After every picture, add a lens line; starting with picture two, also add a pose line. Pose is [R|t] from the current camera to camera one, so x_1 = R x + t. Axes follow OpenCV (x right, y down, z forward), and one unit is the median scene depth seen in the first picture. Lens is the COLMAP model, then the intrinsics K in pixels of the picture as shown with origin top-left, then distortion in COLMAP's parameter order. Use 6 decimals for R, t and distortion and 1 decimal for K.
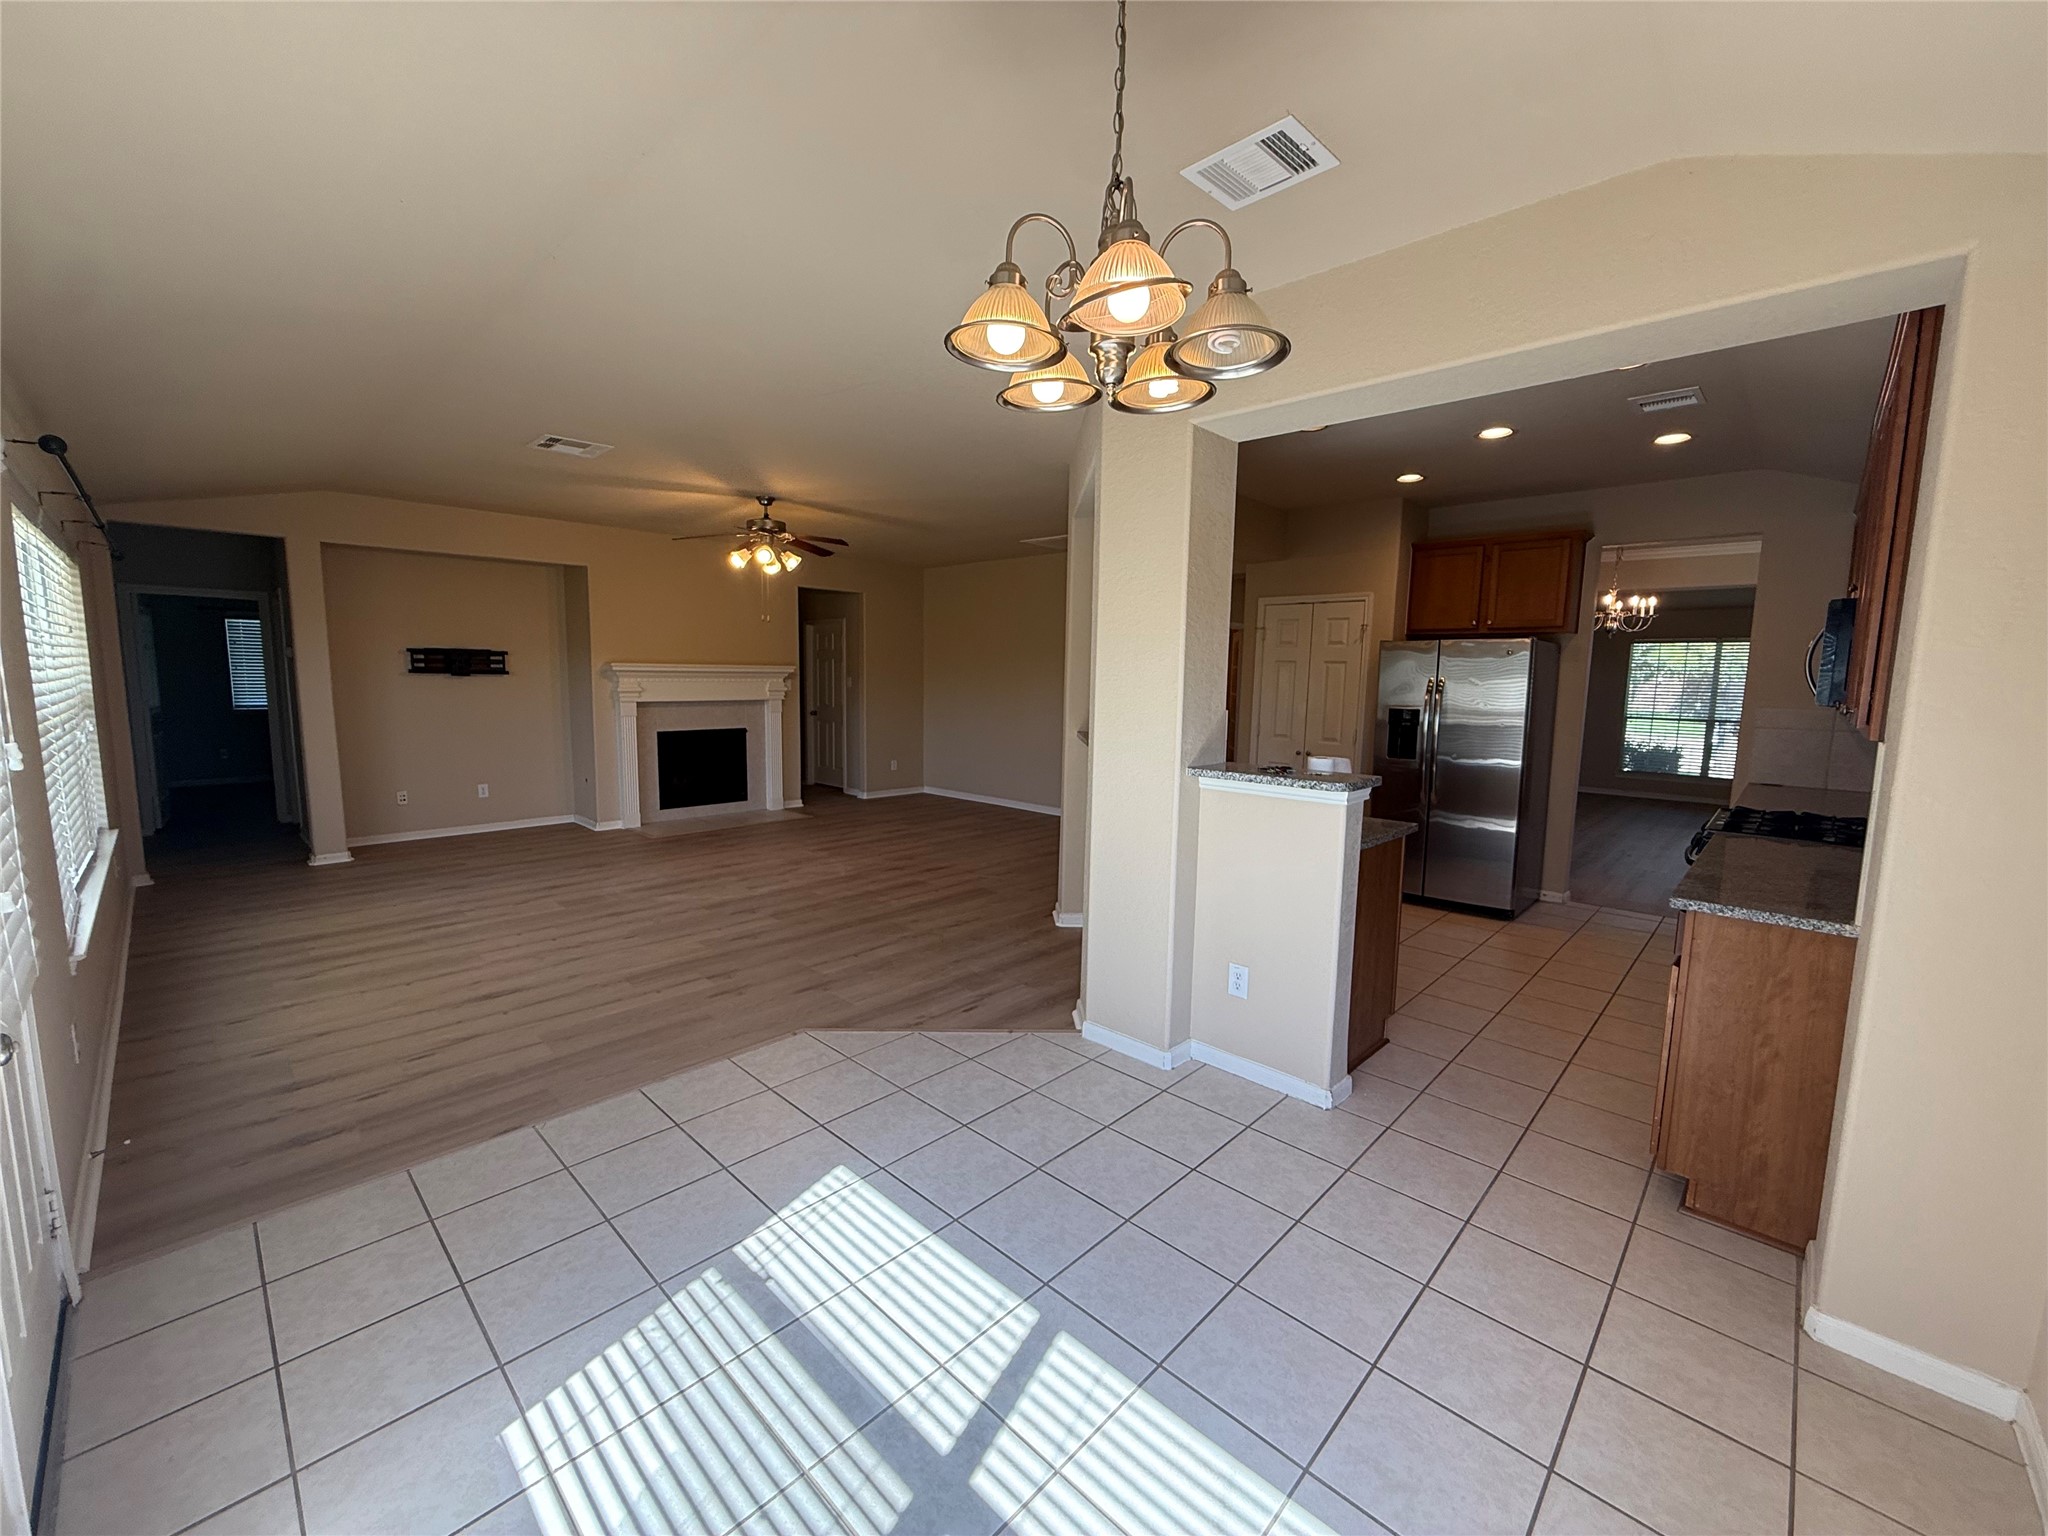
lens RADIAL K [[815.8, 0, 1023.4], [0, 815.8, 766.9], [0, 0, 1]] dist [0.000126, -0.000392]
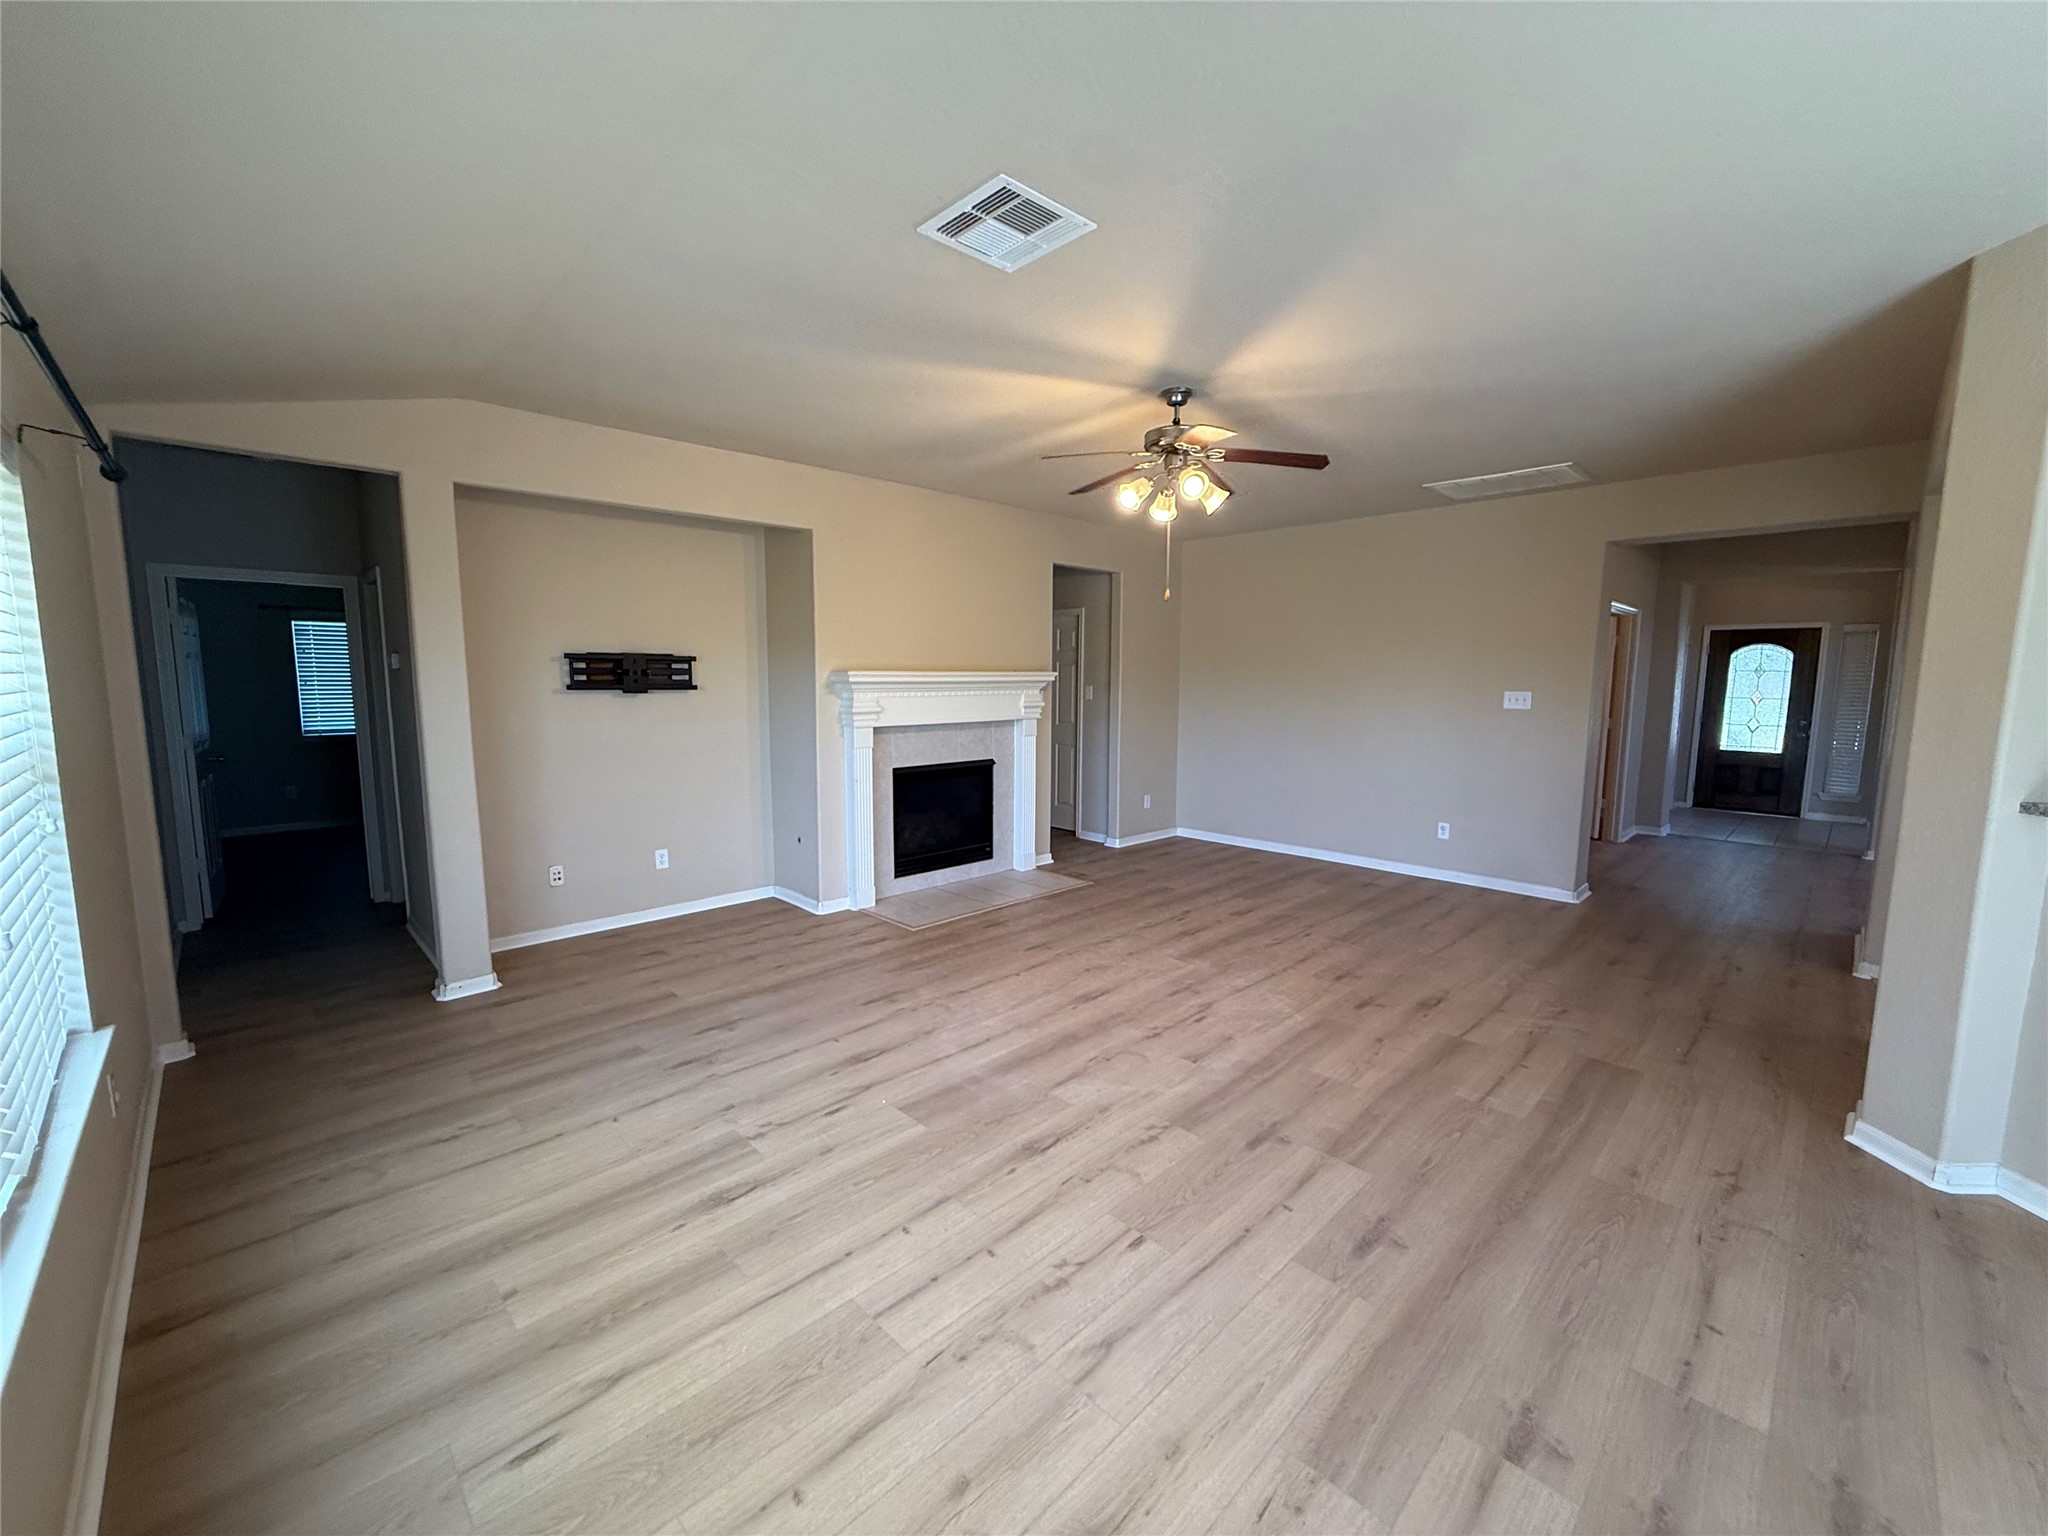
lens RADIAL K [[815.8, 0, 1022.7], [0, 815.8, 769.6], [0, 0, 1]] dist [0.000126, -0.000392]
pose [[0.999298, -0.007147, -0.036785, -0.351478], [0.007155, 0.999974, 0.000093, -0.046649], [0.036784, -0.000356, 0.999323, 0.341840]]
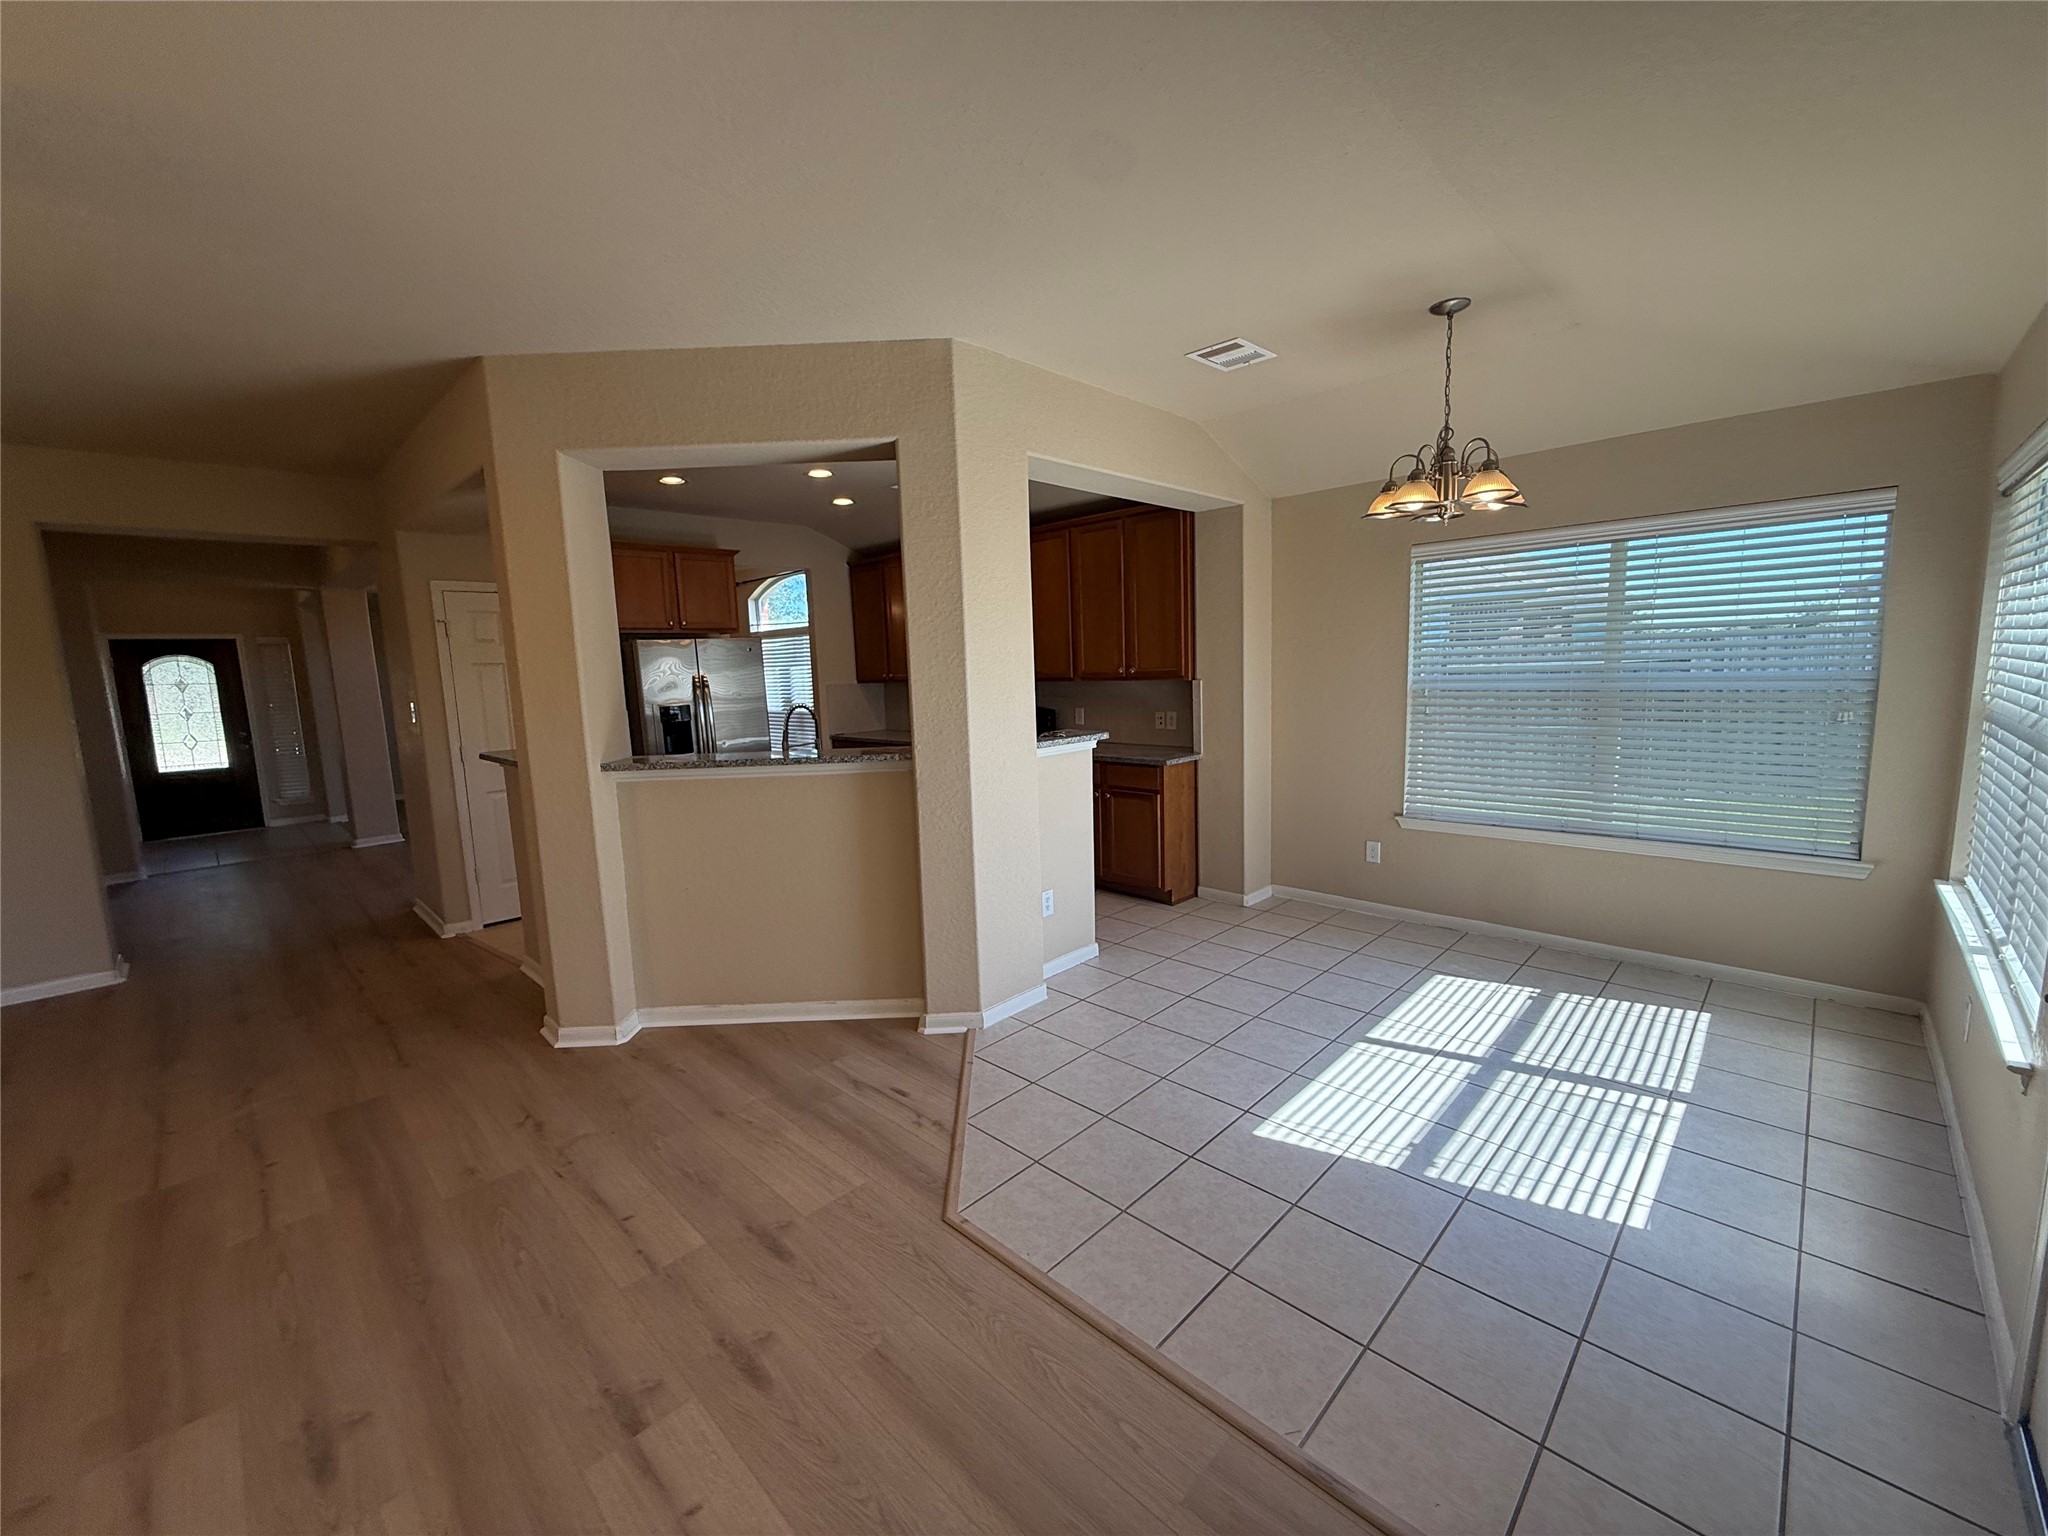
lens RADIAL K [[815.8, 0, 1022.6], [0, 815.8, 773.5], [0, 0, 1]] dist [0.000126, -0.000392]
pose [[0.017448, -0.150884, 0.988397, -0.362339], [0.148419, 0.977987, 0.146675, -0.048213], [-0.988771, 0.144138, 0.039458, 0.352772]]
